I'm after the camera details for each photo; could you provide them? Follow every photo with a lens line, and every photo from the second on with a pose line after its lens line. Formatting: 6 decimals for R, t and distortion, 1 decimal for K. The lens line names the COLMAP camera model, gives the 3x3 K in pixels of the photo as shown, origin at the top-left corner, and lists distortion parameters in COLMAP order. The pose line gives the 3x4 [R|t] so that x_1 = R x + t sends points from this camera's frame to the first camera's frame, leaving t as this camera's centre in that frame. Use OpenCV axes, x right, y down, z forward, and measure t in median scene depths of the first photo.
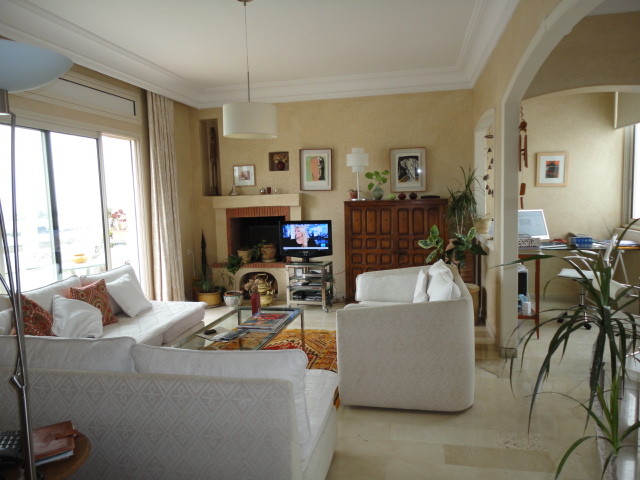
lens RADIAL K [[469.3, 0, 321.3], [0, 469.3, 238.5], [0, 0, 1]] dist [0.005768, 0.006892]
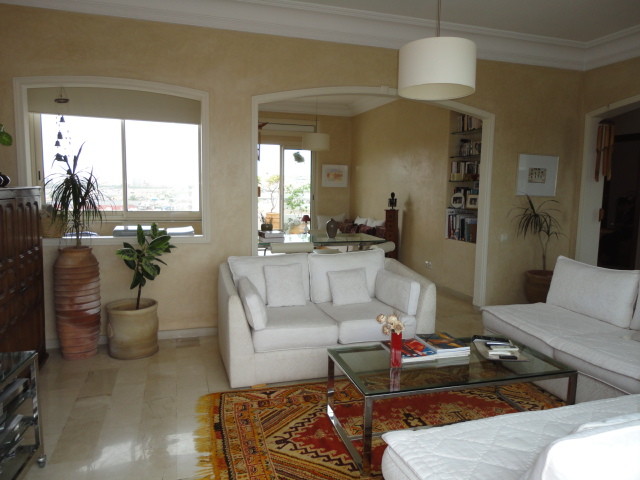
lens RADIAL K [[469.3, 0, 321.3], [0, 469.3, 238.5], [0, 0, 1]] dist [0.005768, 0.006892]
pose [[-0.489824, -0.077914, 0.868333, -0.426549], [0.080096, 0.987764, 0.133813, -0.067668], [-0.868134, 0.135095, -0.477591, 0.931273]]
